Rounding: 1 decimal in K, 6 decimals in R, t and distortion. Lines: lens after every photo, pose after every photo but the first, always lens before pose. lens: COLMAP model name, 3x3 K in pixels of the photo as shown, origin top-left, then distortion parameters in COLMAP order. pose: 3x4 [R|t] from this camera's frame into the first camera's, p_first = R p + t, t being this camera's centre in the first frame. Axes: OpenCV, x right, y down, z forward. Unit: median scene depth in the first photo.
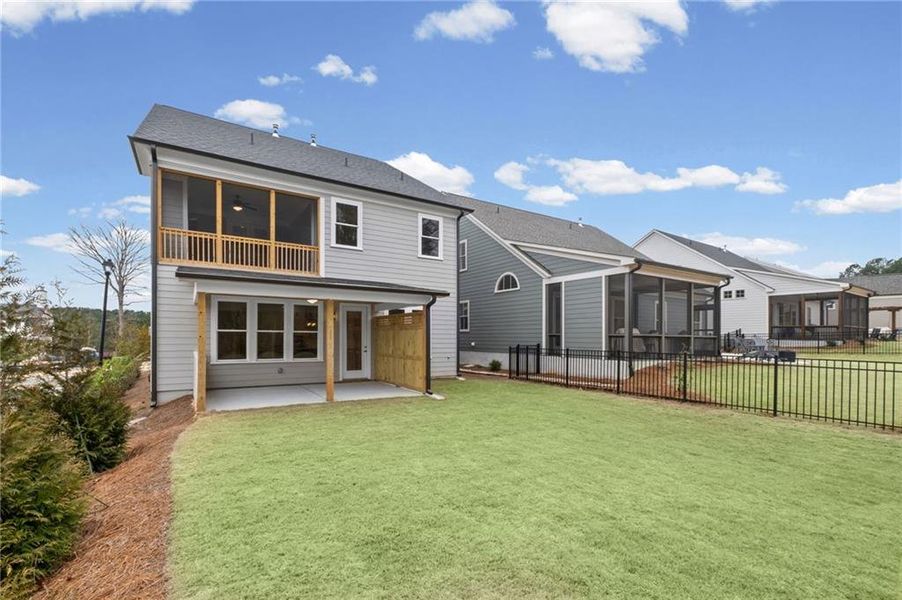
lens RADIAL K [[407.5, 0, 446.2], [0, 407.5, 349.7], [0, 0, 1]] dist [0.000687, 0.000008]
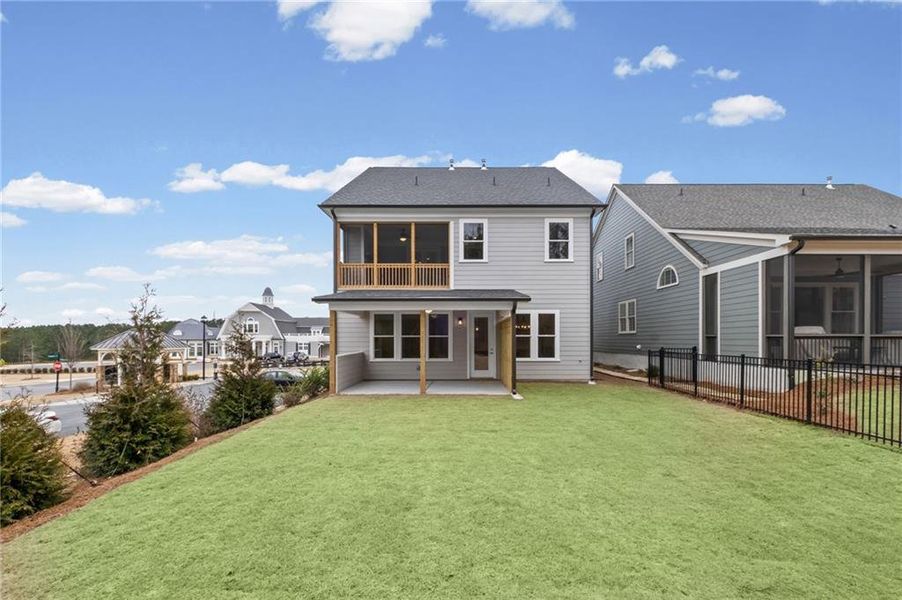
lens RADIAL K [[407.5, 0, 446.2], [0, 407.5, 349.7], [0, 0, 1]] dist [0.000687, 0.000008]
pose [[0.844317, 0.005147, -0.535820, 0.299352], [-0.008635, 0.999955, -0.004001, -0.000654], [0.535775, 0.008005, 0.844323, 0.007968]]
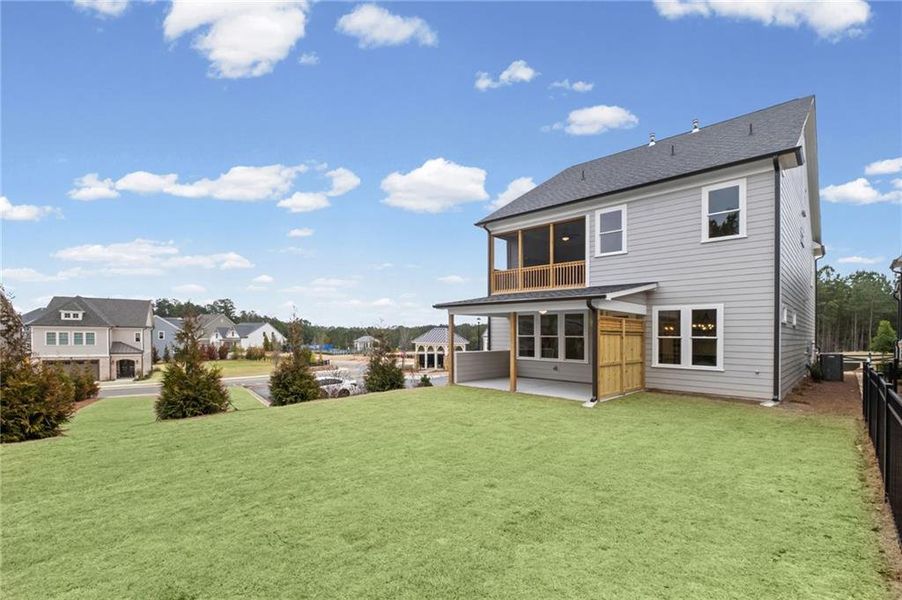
lens RADIAL K [[407.5, 0, 446.2], [0, 407.5, 349.7], [0, 0, 1]] dist [0.000687, 0.000008]
pose [[0.233544, 0.028163, -0.971938, 0.662332], [-0.037686, 0.999092, 0.019895, -0.016288], [0.971616, 0.031982, 0.234393, 0.366817]]
